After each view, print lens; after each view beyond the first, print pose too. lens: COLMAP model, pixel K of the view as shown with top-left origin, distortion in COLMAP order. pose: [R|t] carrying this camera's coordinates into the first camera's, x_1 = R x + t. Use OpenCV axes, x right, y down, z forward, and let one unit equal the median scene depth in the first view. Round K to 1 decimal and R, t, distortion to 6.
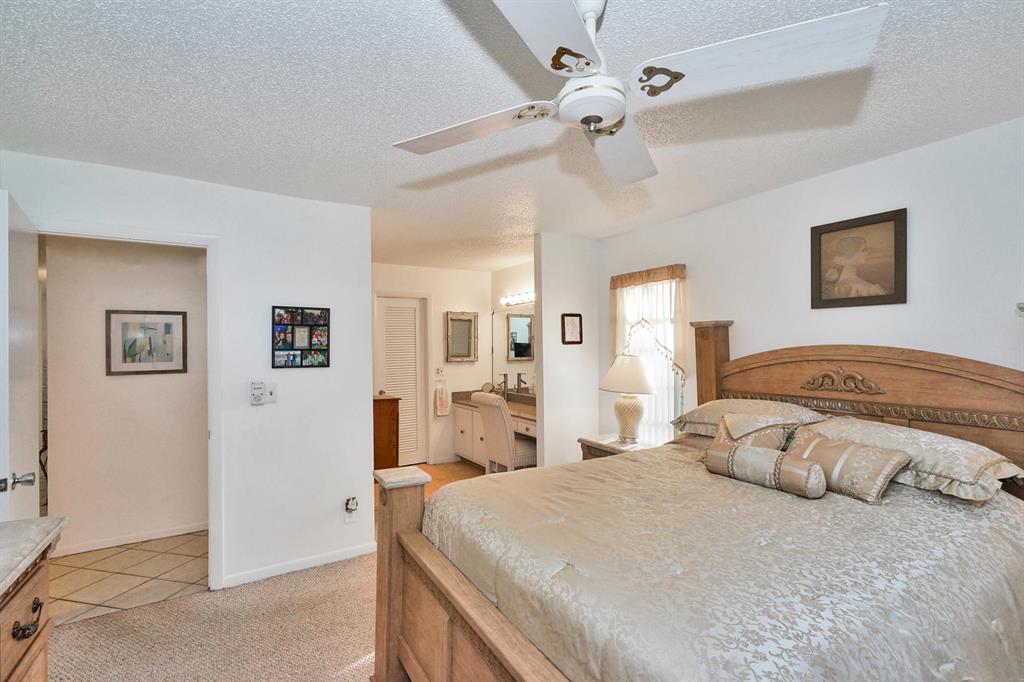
lens RADIAL K [[462.0, 0, 514.6], [0, 462.0, 338.8], [0, 0, 1]] dist [-0.002927, 0.002689]
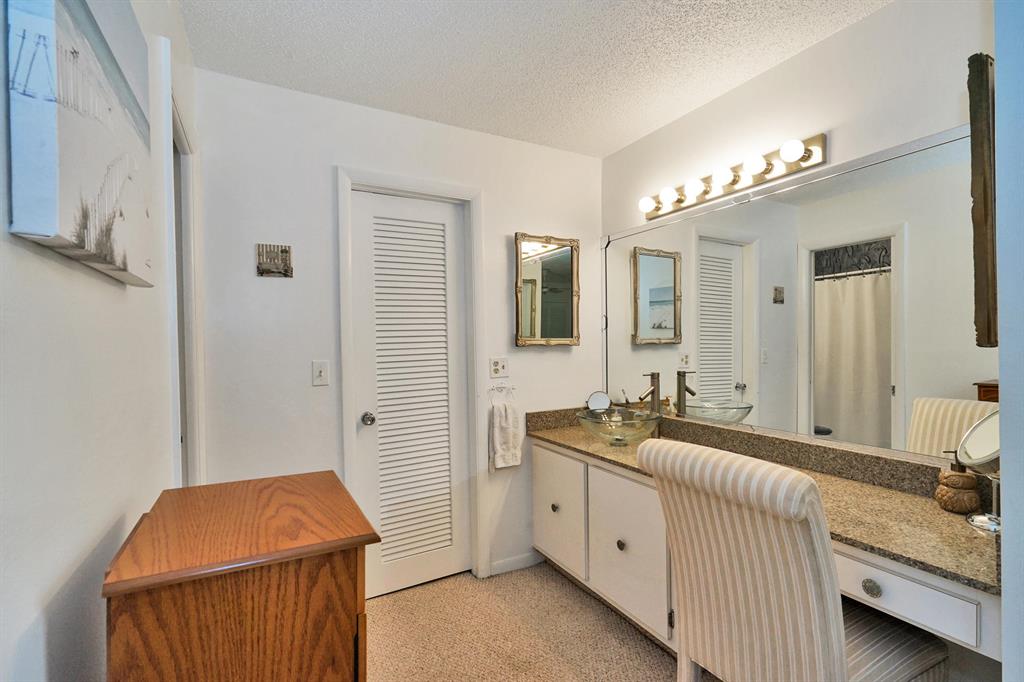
lens RADIAL K [[462.0, 0, 514.7], [0, 462.0, 343.9], [0, 0, 1]] dist [-0.002927, 0.002689]
pose [[0.998395, -0.004881, -0.056428, -0.125537], [0.006029, 0.999778, 0.020188, 0.039880], [0.056317, -0.020496, 0.998203, 0.570725]]
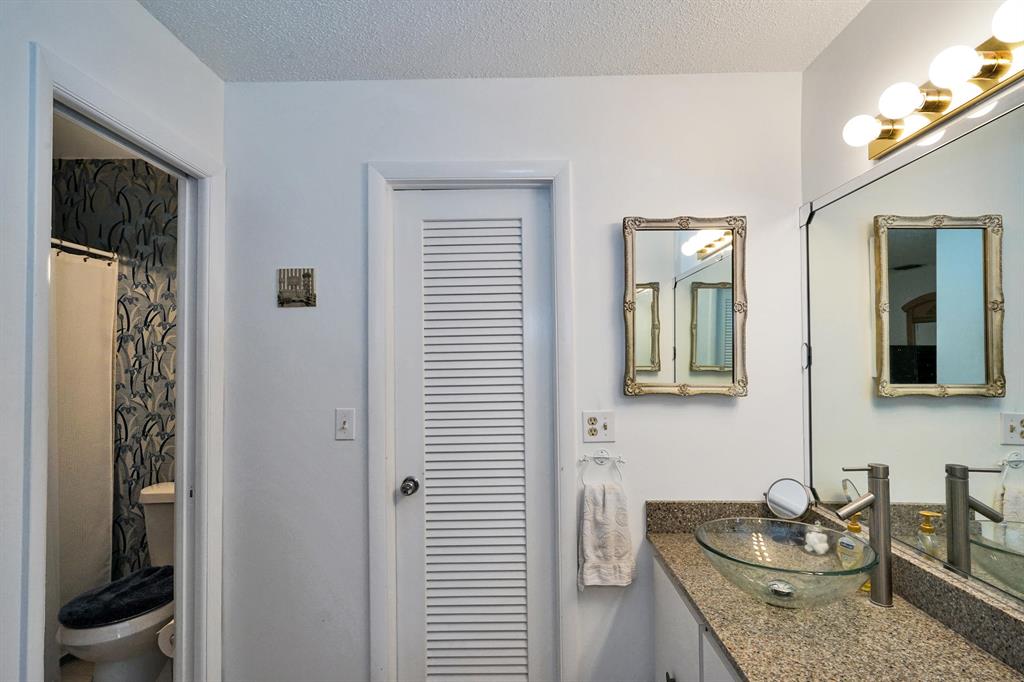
lens RADIAL K [[524.2, 0, 512.5], [0, 524.2, 347.0], [0, 0, 1]] dist [0.006965, 0.001635]
pose [[0.834124, -0.007277, -0.551529, -0.026276], [0.003810, 0.999965, -0.007431, 0.023168], [0.551564, 0.004097, 0.834123, 0.712670]]
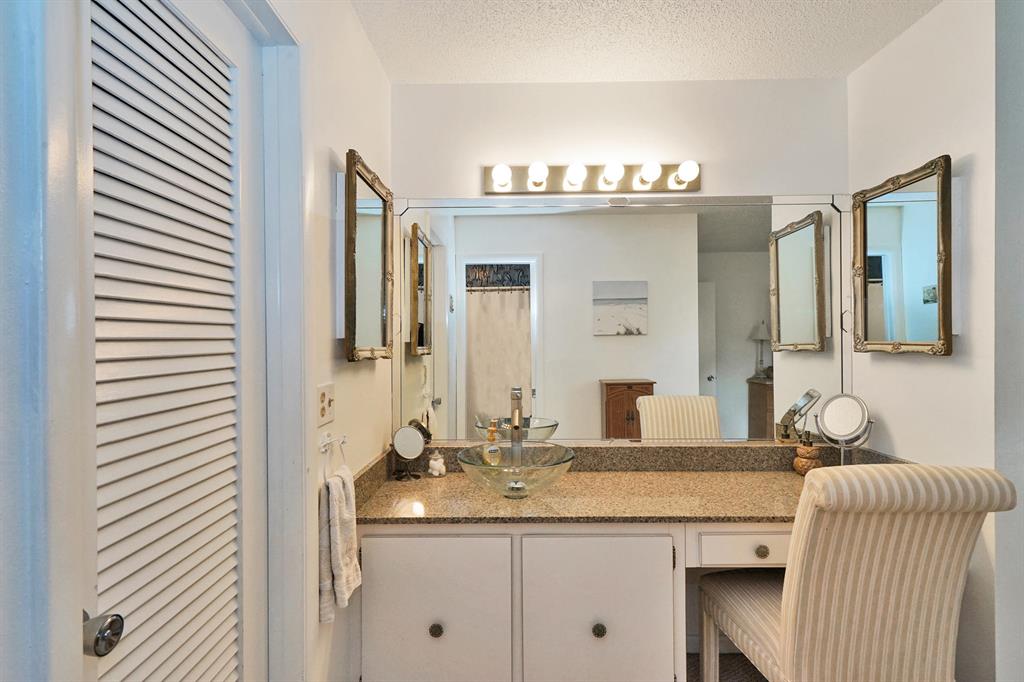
lens RADIAL K [[492.9, 0, 509.0], [0, 492.9, 341.4], [0, 0, 1]] dist [0.004601, -0.000343]
pose [[0.547097, 0.006067, 0.837047, -0.322428], [-0.009366, 0.999956, -0.001126, 0.040297], [-0.837017, -0.007224, 0.547130, 0.814074]]
